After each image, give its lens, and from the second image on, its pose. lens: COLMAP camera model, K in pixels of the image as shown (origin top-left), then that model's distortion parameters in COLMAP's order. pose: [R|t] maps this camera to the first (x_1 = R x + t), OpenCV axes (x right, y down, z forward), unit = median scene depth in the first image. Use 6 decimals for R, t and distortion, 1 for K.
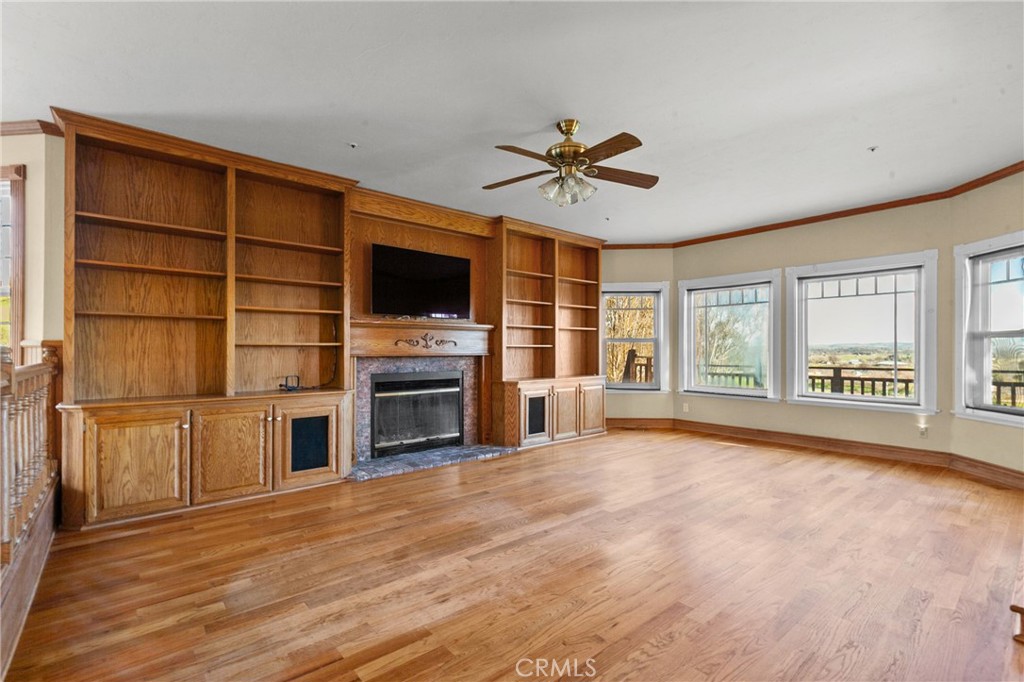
lens RADIAL K [[462.1, 0, 505.3], [0, 462.1, 346.0], [0, 0, 1]] dist [0.000310, 0.000047]
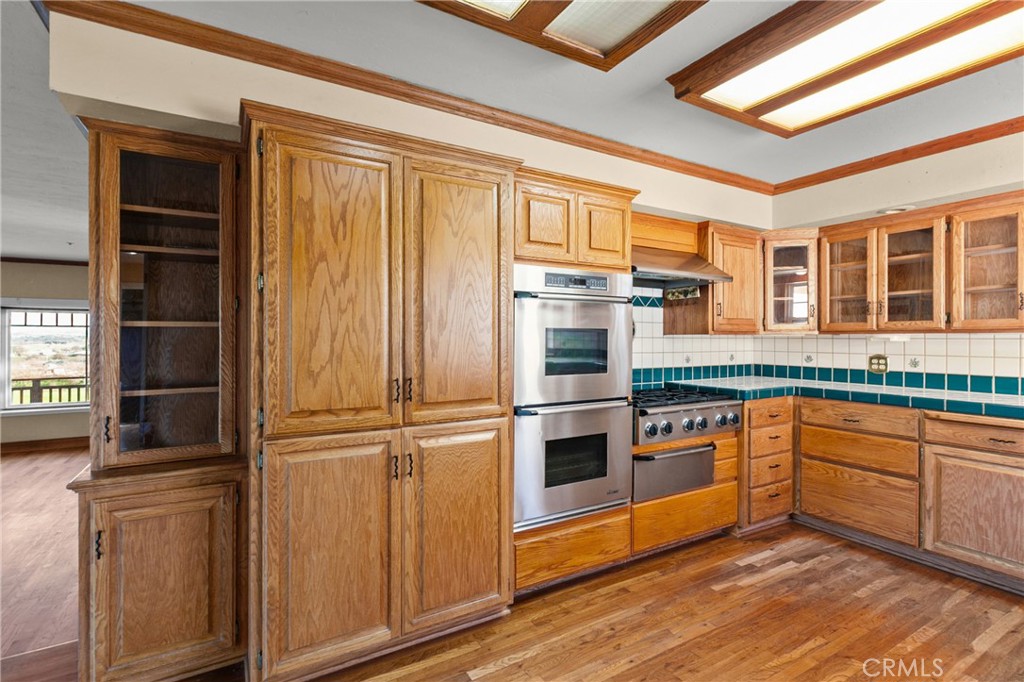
lens RADIAL K [[489.8, 0, 510.3], [0, 489.8, 338.0], [0, 0, 1]] dist [-0.001060, -0.000197]
pose [[0.164432, 0.000667, 0.986388, -0.373605], [-0.009266, 0.999957, 0.000868, -0.087983], [-0.986345, -0.009282, 0.164431, -0.469001]]
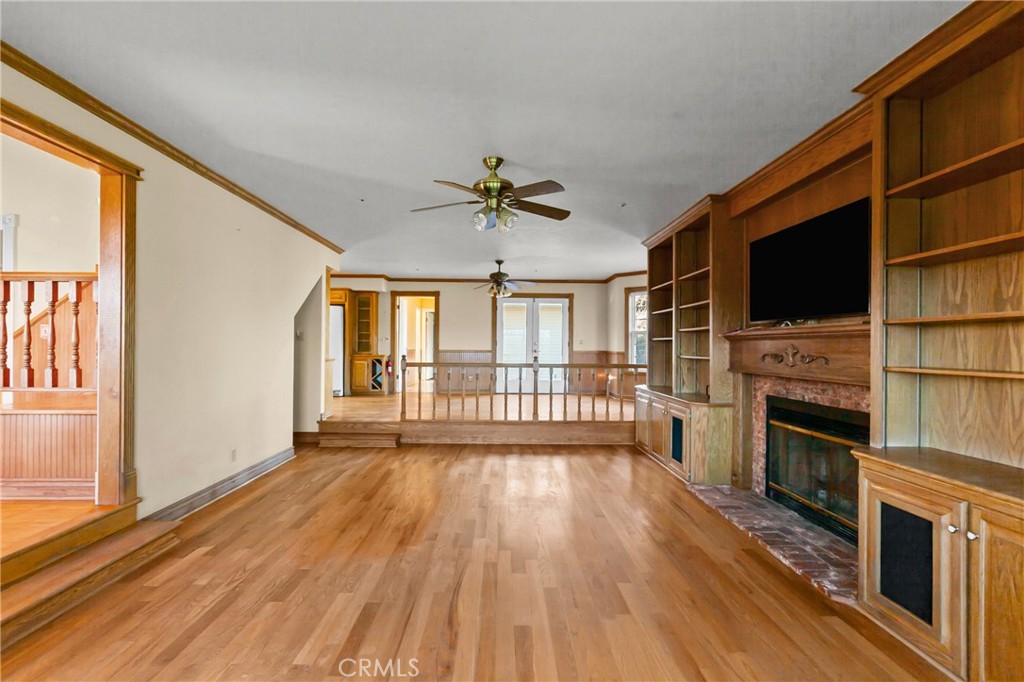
lens RADIAL K [[462.1, 0, 512.8], [0, 462.1, 348.1], [0, 0, 1]] dist [0.000310, 0.000047]
pose [[-0.631440, -0.003824, -0.775415, 0.710466], [-0.001401, 0.999992, -0.003791, -0.022479], [0.775424, -0.001307, -0.631440, 1.282593]]
